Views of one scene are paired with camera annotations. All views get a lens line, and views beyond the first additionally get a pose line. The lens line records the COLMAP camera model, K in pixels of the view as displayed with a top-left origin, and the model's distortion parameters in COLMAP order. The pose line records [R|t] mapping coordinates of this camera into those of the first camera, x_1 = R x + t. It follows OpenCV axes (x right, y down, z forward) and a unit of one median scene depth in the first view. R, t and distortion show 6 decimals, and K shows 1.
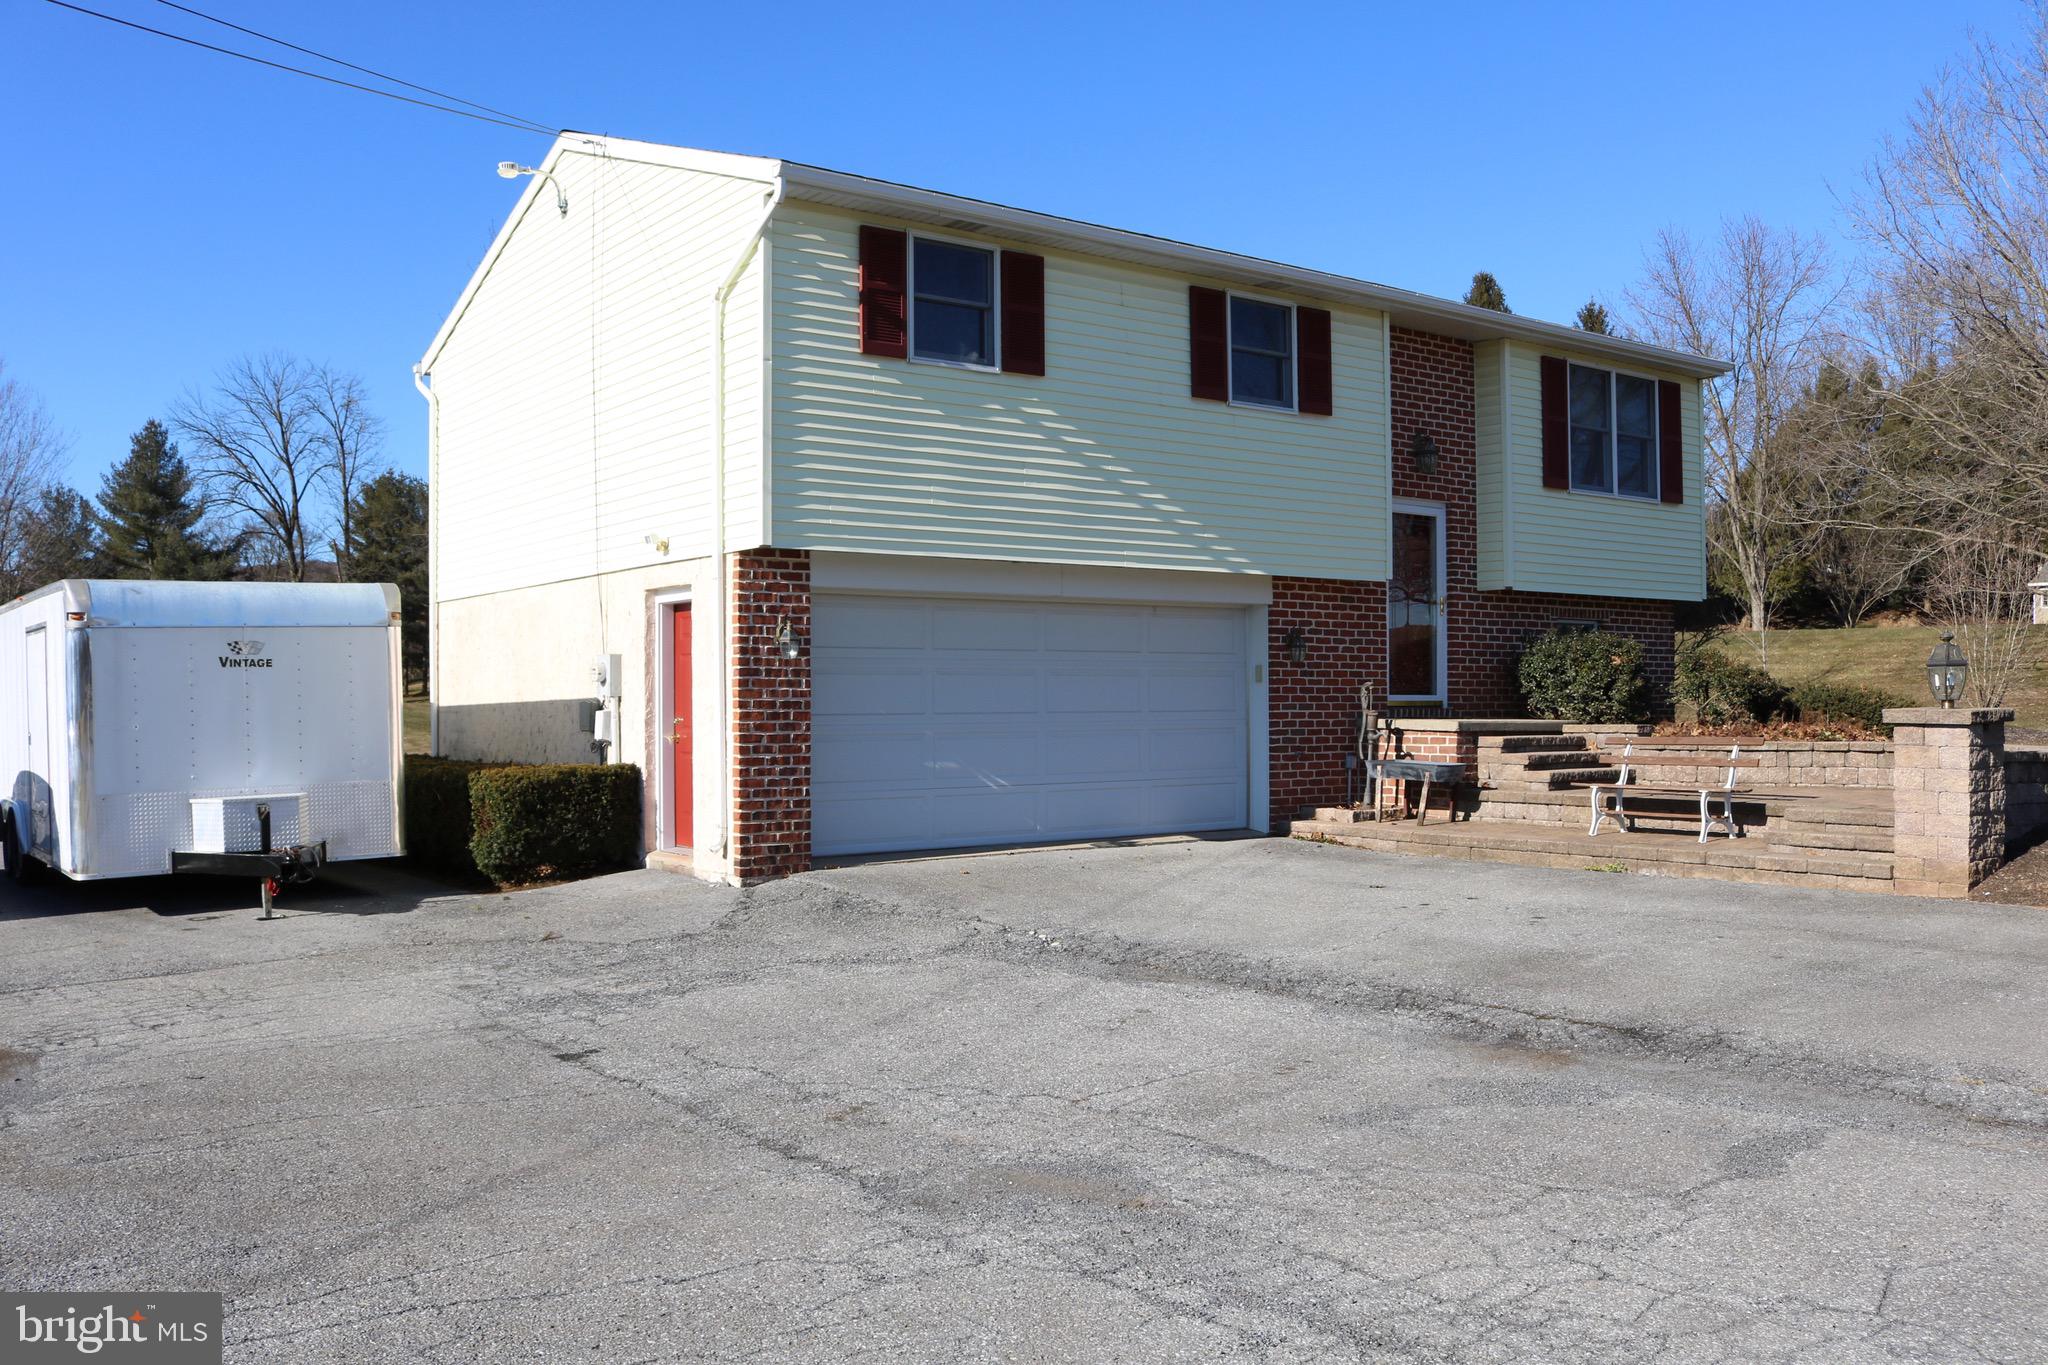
lens RADIAL K [[1724.4, 0, 1024.0], [0, 1724.4, 682.5], [0, 0, 1]] dist [-0.155345, 0.109901]
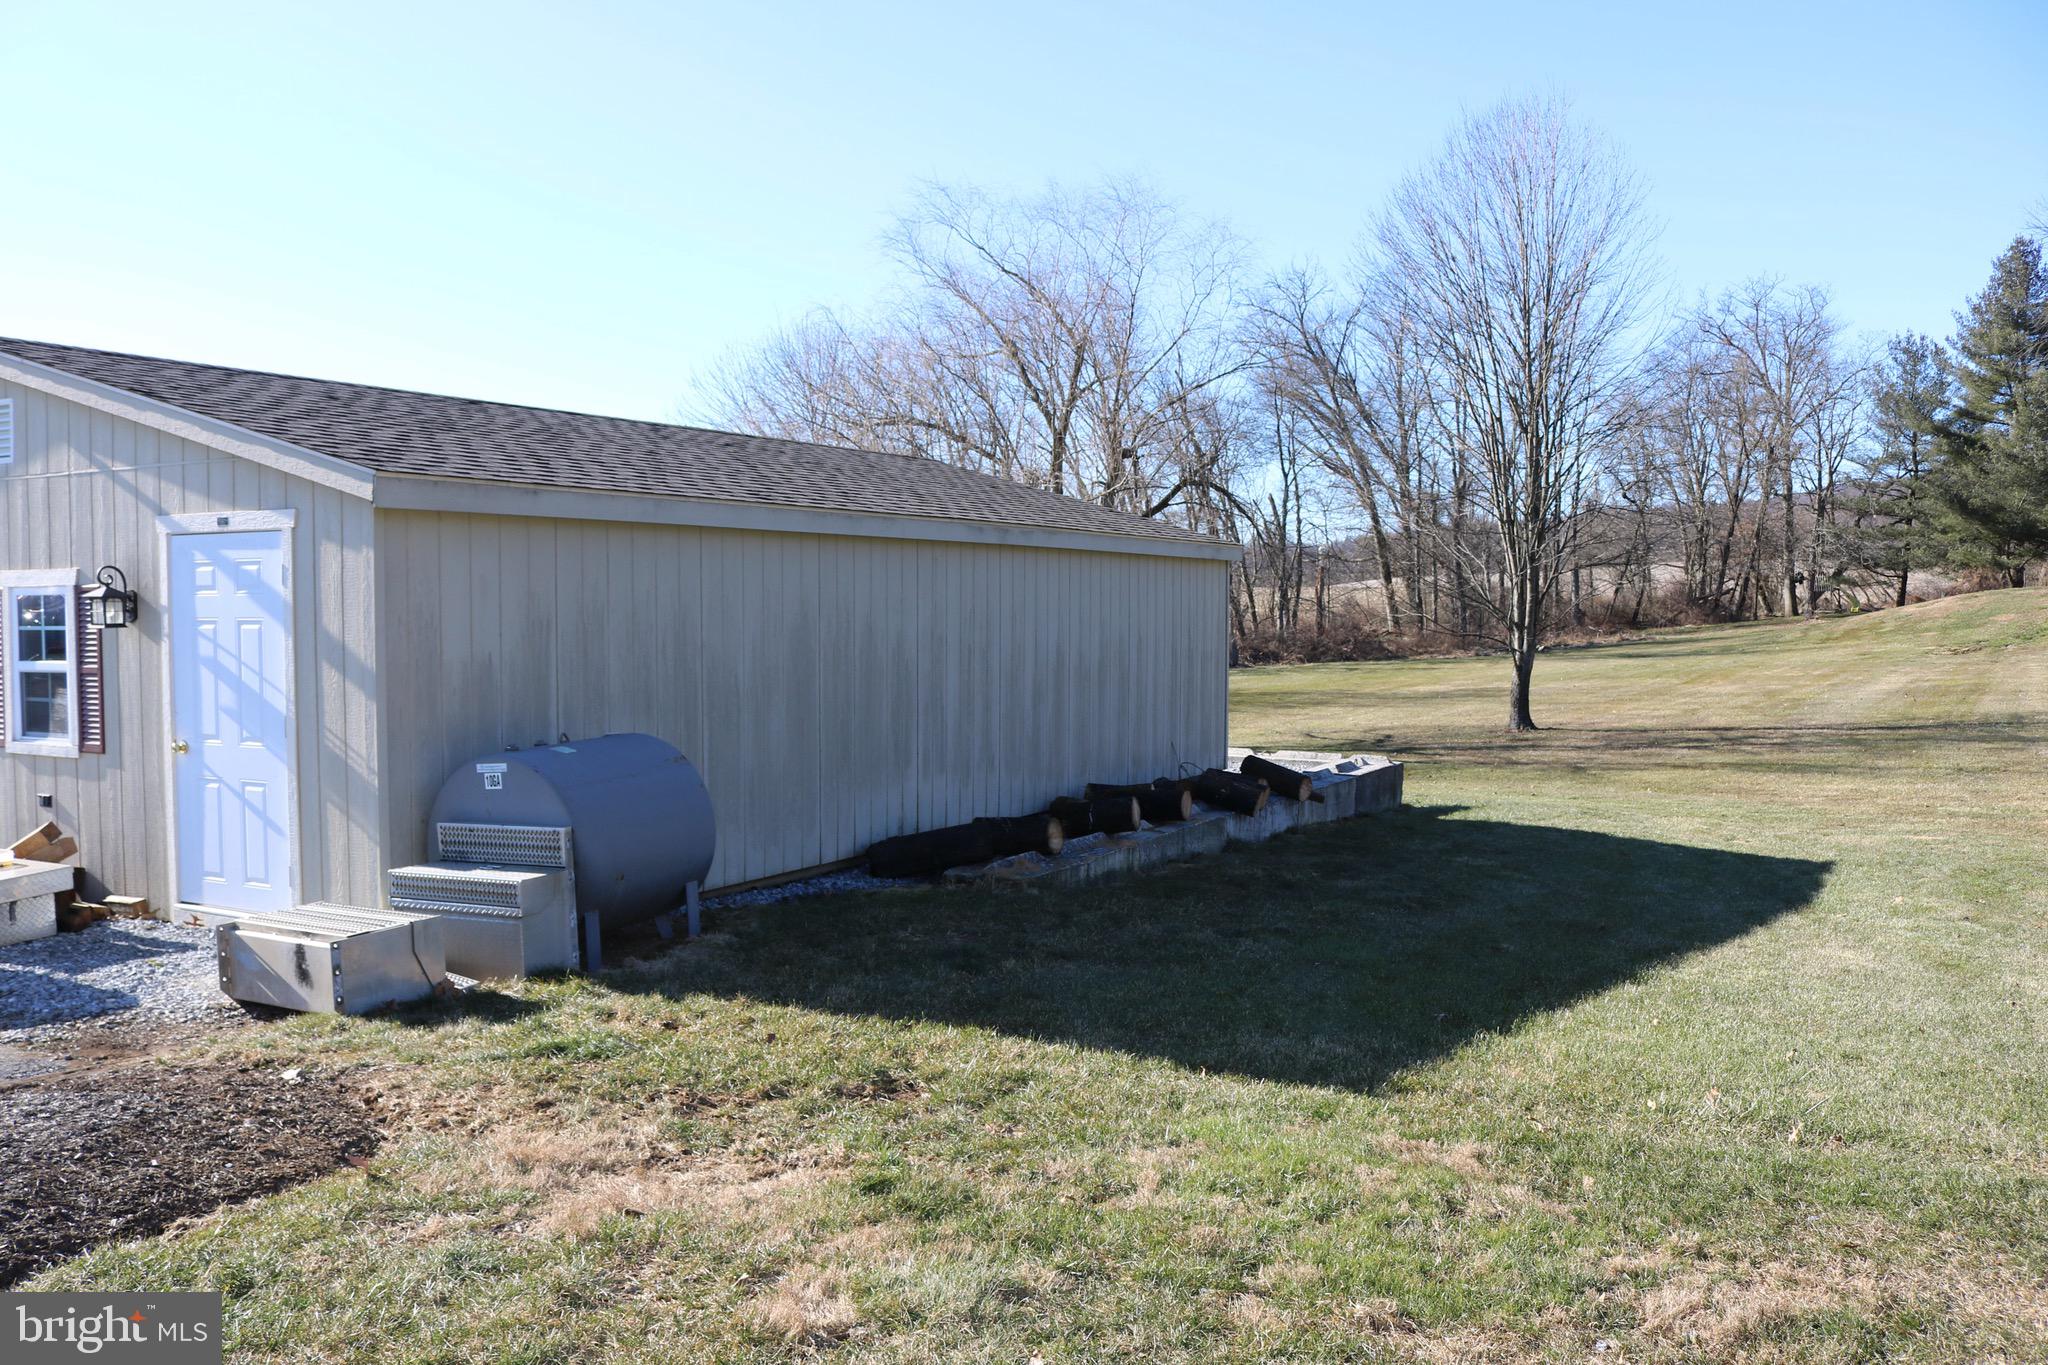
lens RADIAL K [[1710.2, 0, 1024.0], [0, 1710.2, 682.5], [0, 0, 1]] dist [-0.171567, 0.164662]
pose [[0.462908, 0.048699, -0.885068, -0.294096], [0.011731, 0.998066, 0.061051, 0.020809], [0.886329, -0.038644, 0.461441, 1.512002]]
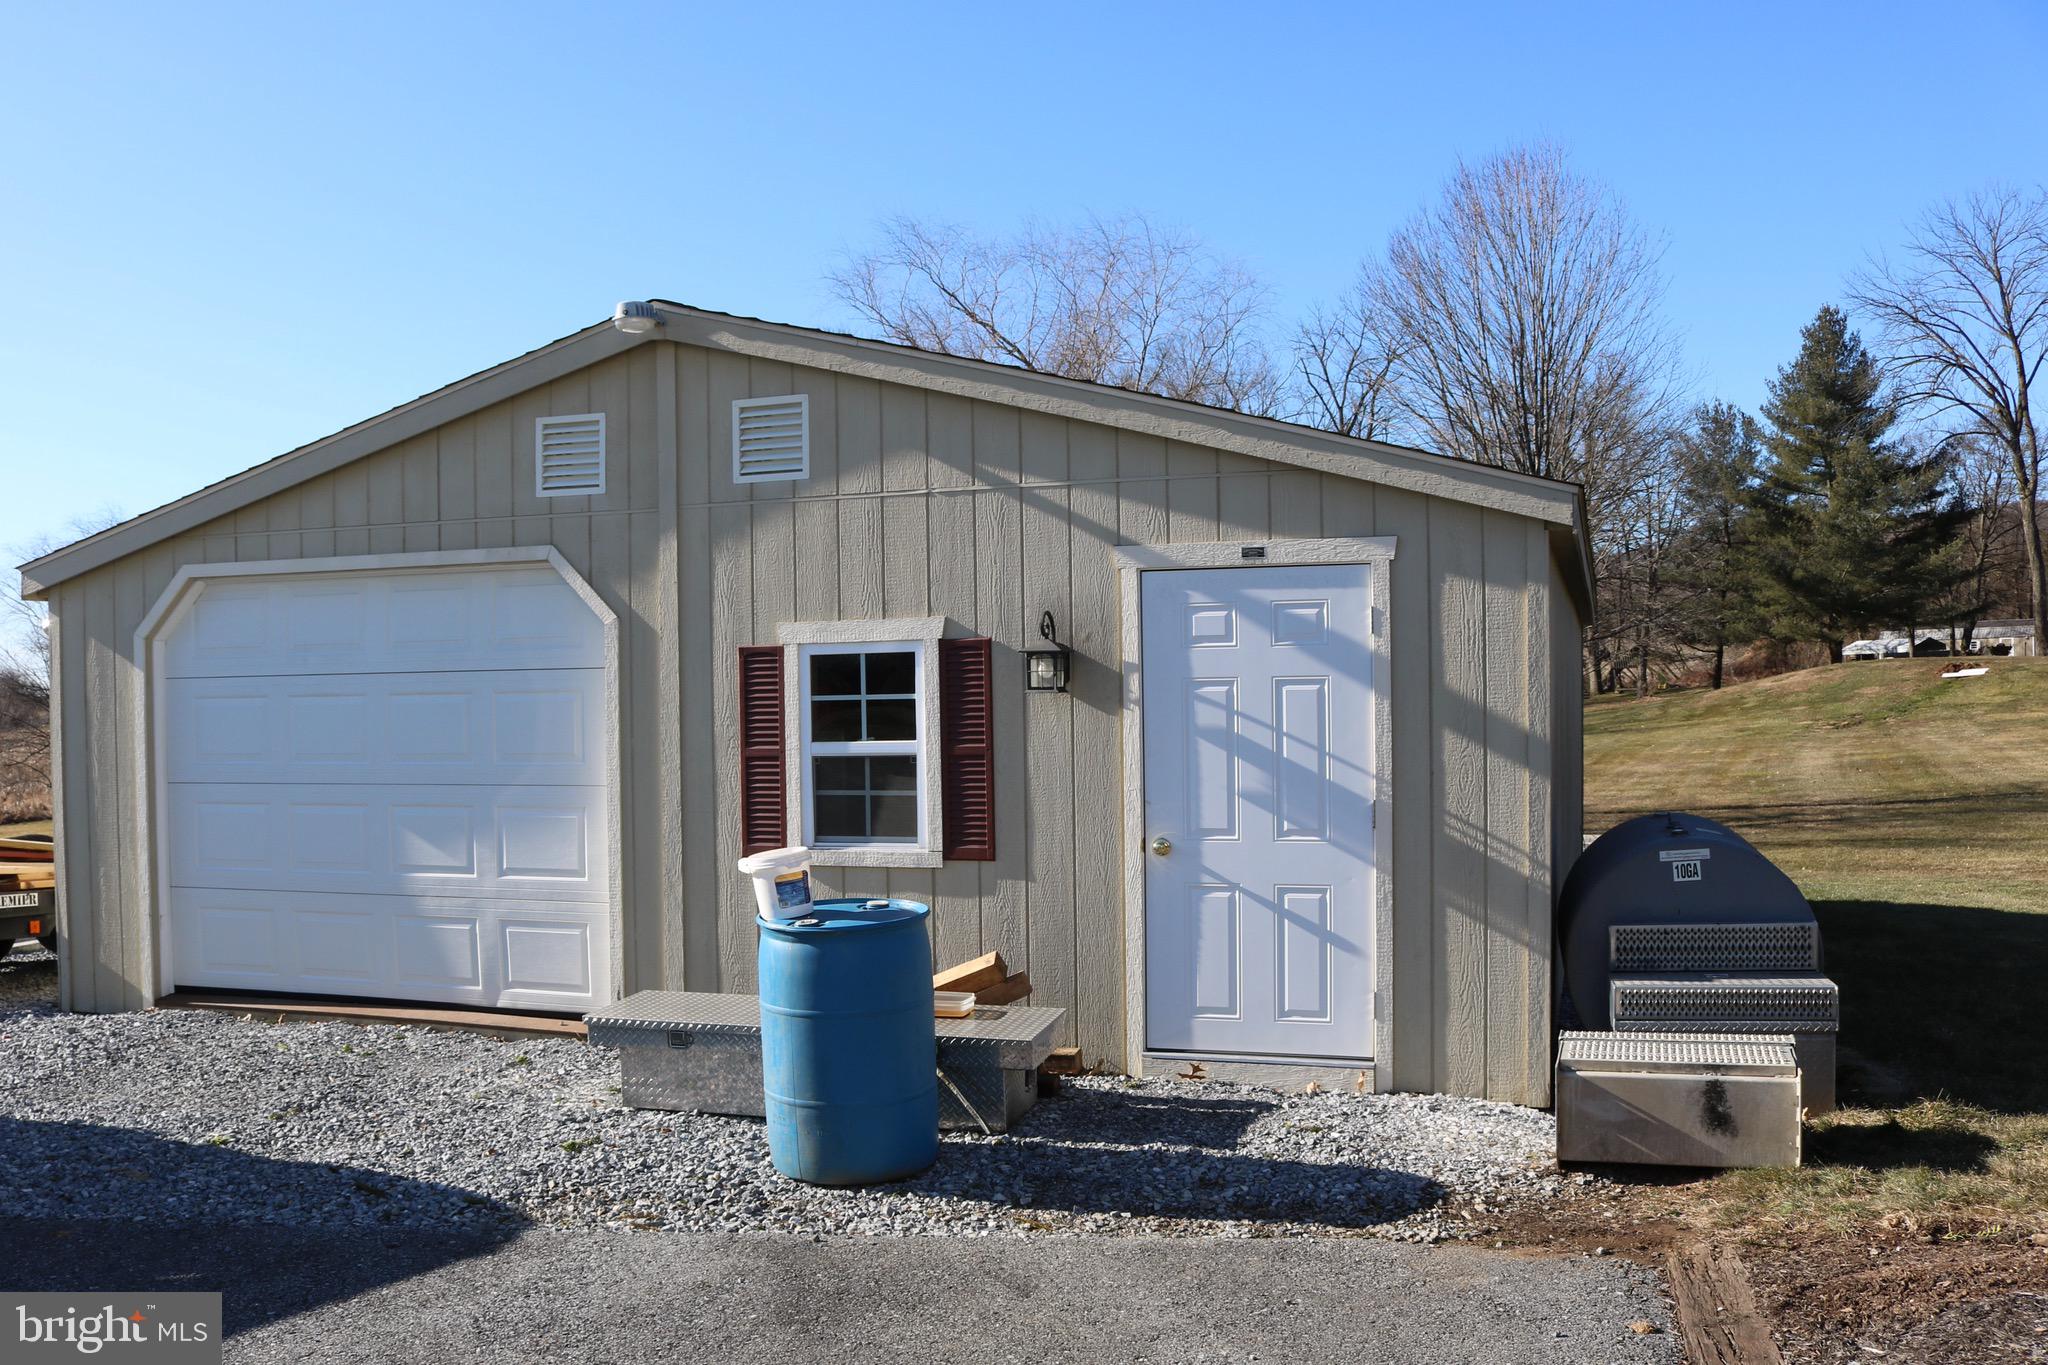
lens RADIAL K [[1847.3, 0, 982.8], [0, 1847.3, 737.0], [0, 0, 1]] dist [-0.132771, 0.117447]
pose [[0.595510, 0.018711, -0.803130, -0.553472], [0.022924, 0.998926, 0.040270, 0.024502], [0.803021, -0.042392, 0.594442, 1.207505]]
